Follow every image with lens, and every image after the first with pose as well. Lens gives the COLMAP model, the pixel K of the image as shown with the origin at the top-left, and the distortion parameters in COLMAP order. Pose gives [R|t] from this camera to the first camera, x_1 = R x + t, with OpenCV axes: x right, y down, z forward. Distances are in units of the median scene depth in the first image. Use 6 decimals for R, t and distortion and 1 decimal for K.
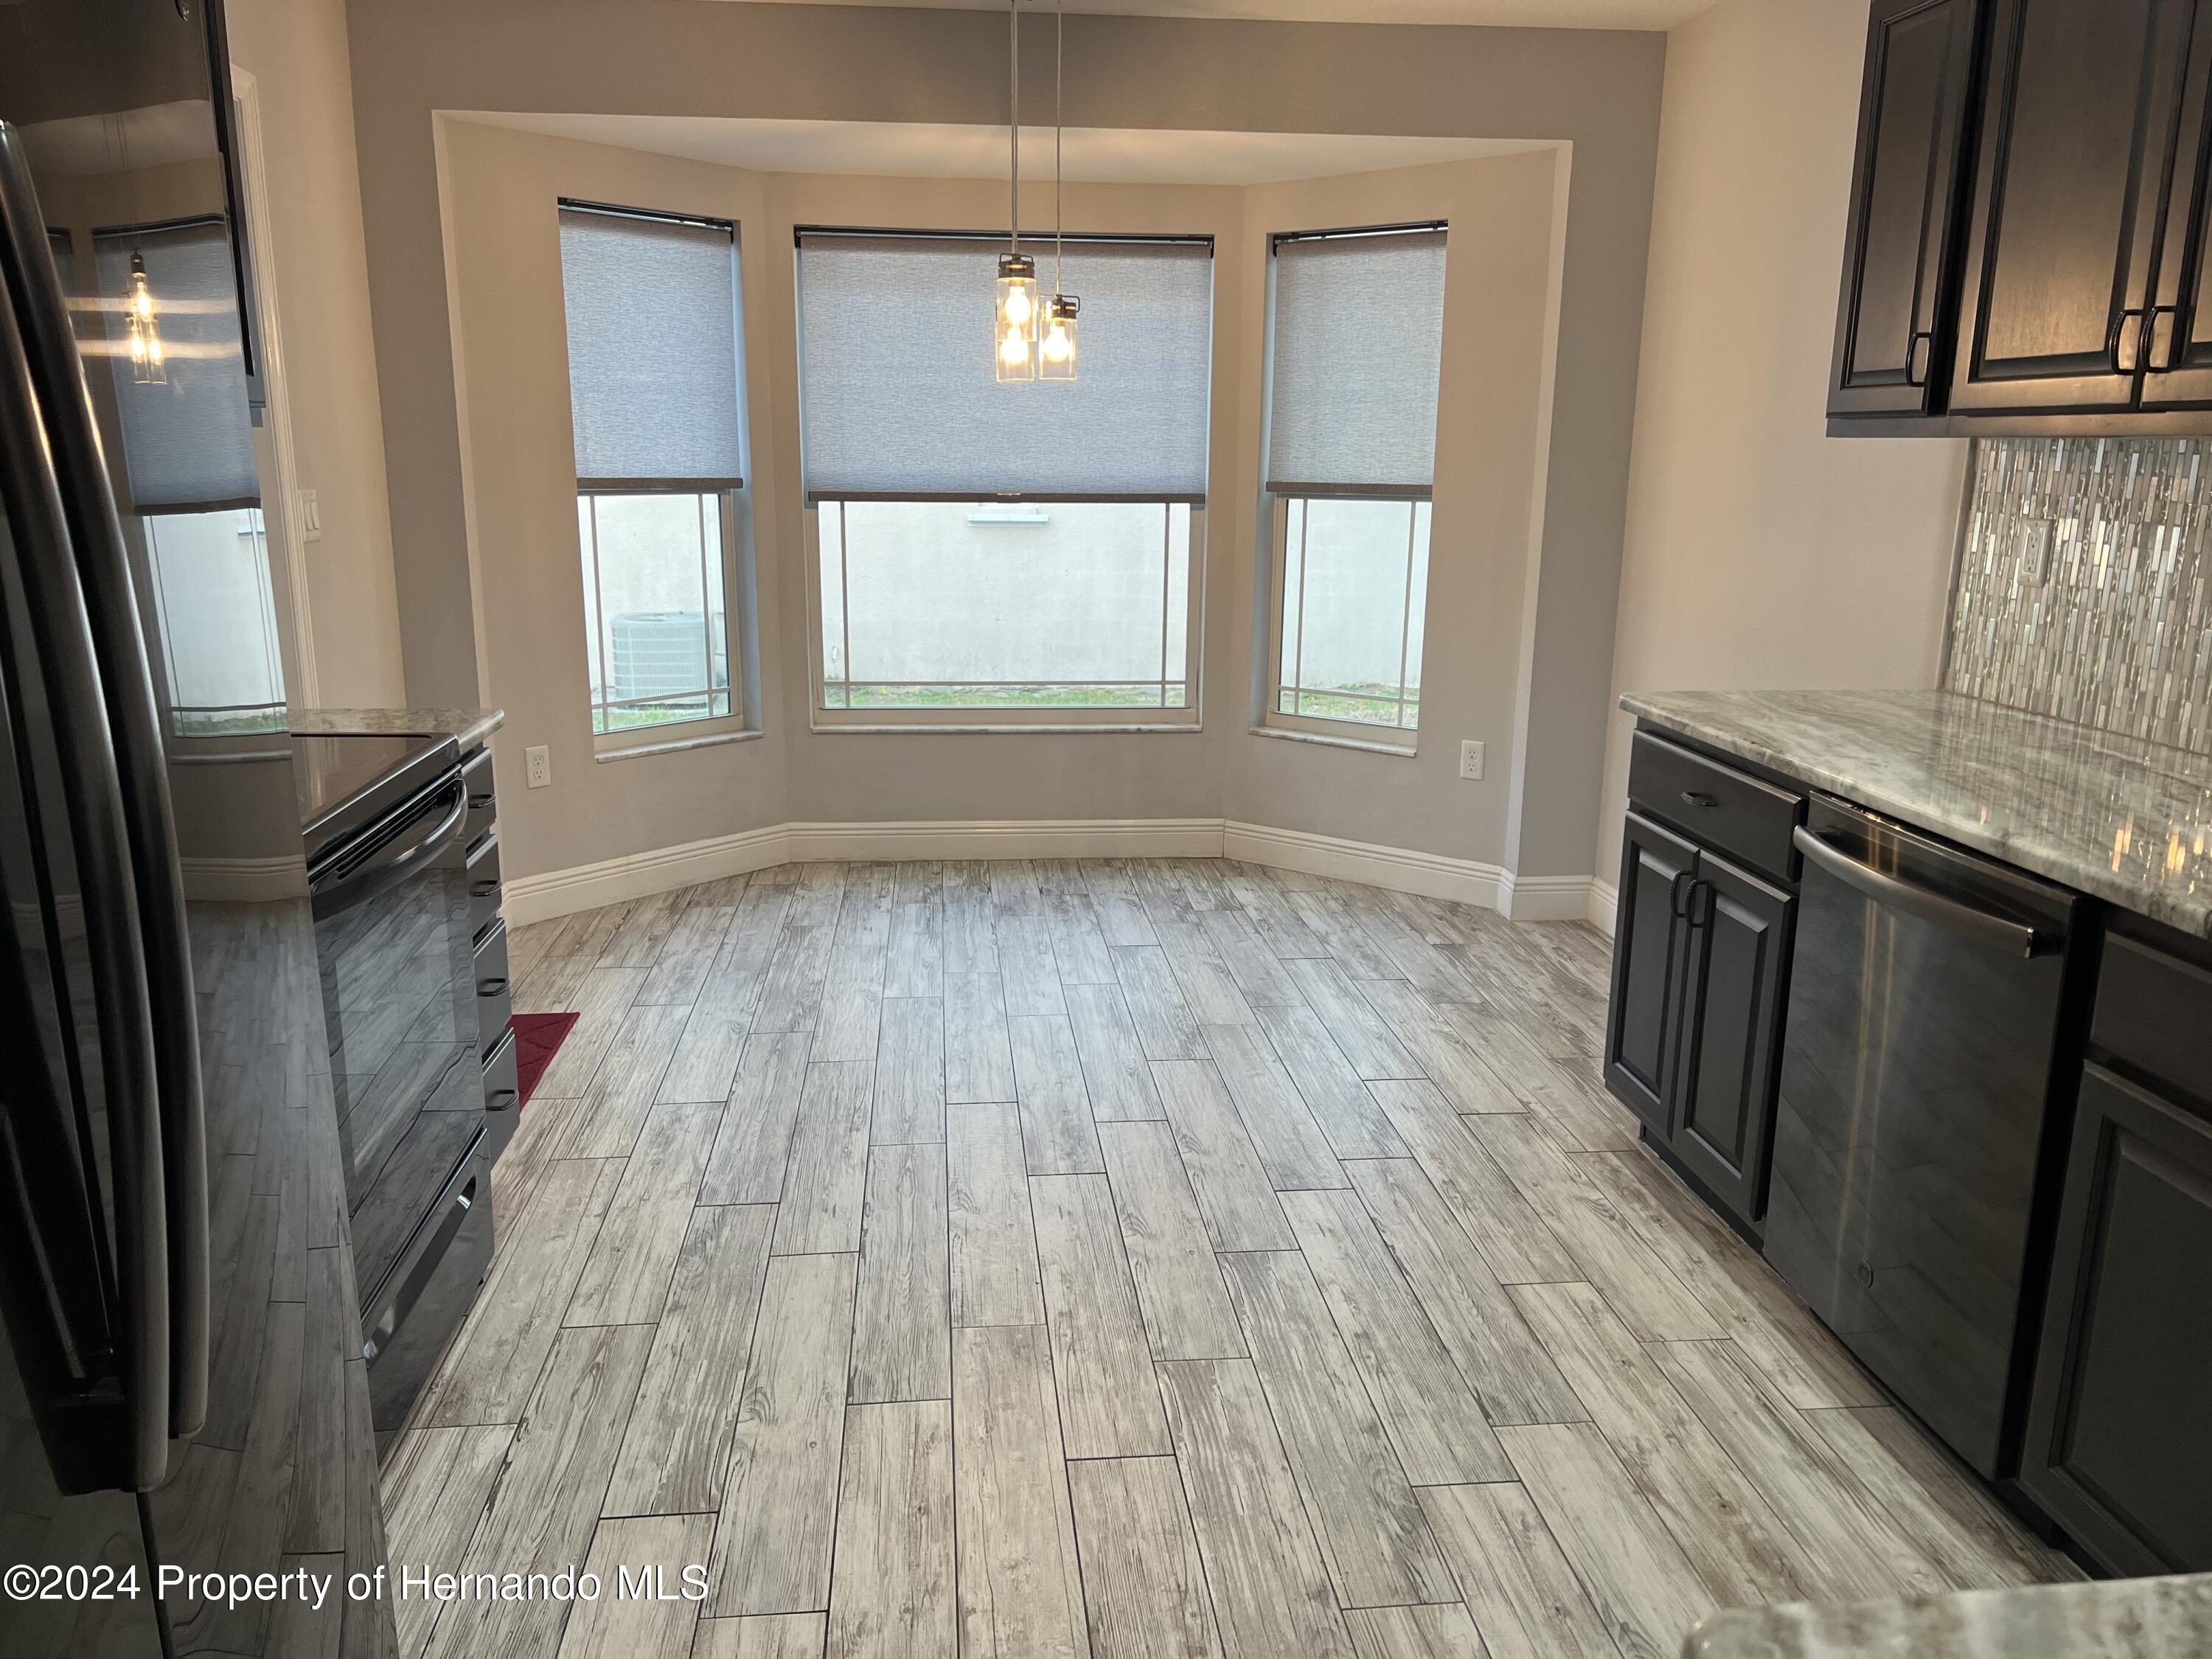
lens RADIAL K [[1665.0, 0, 1103.3], [0, 1665.0, 826.9], [0, 0, 1]] dist [0.027380, -0.029754]
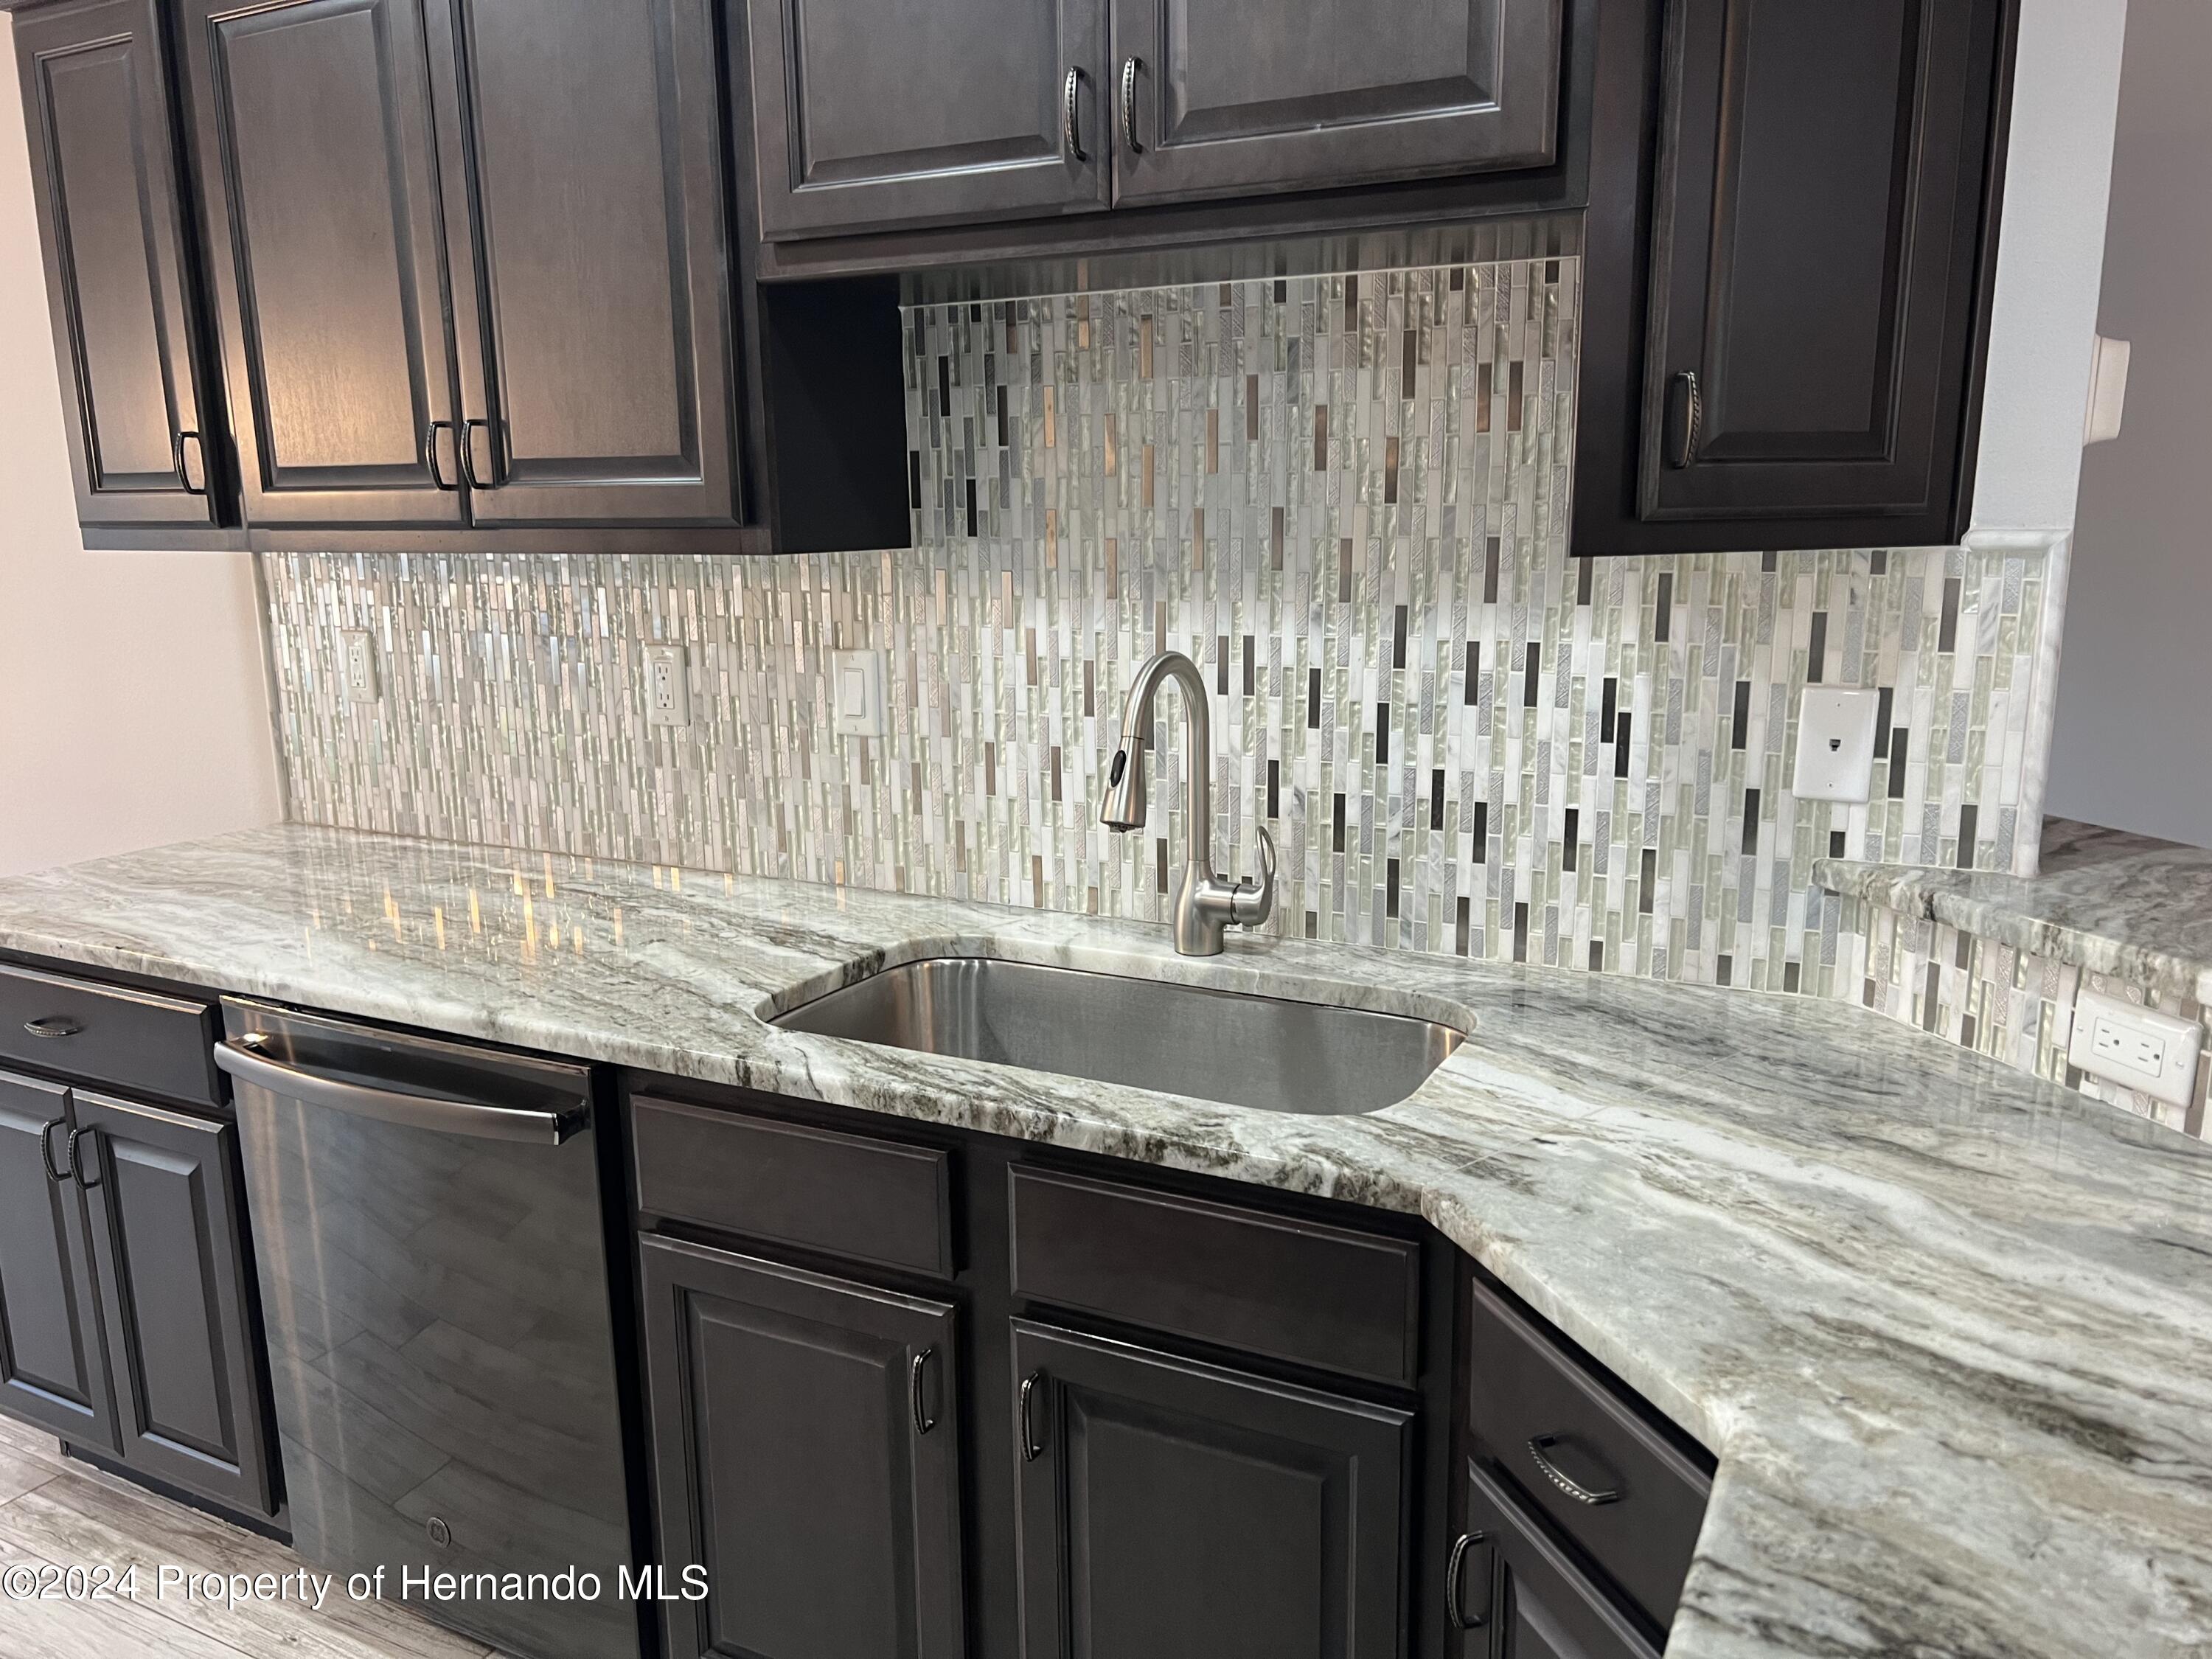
lens RADIAL K [[1665.0, 0, 1100.9], [0, 1665.0, 846.2], [0, 0, 1]] dist [0.027380, -0.029754]
pose [[0.547819, -0.189828, 0.814776, 0.007252], [0.208704, 0.974134, 0.086632, -0.066683], [-0.810146, 0.122589, 0.573267, 0.159626]]
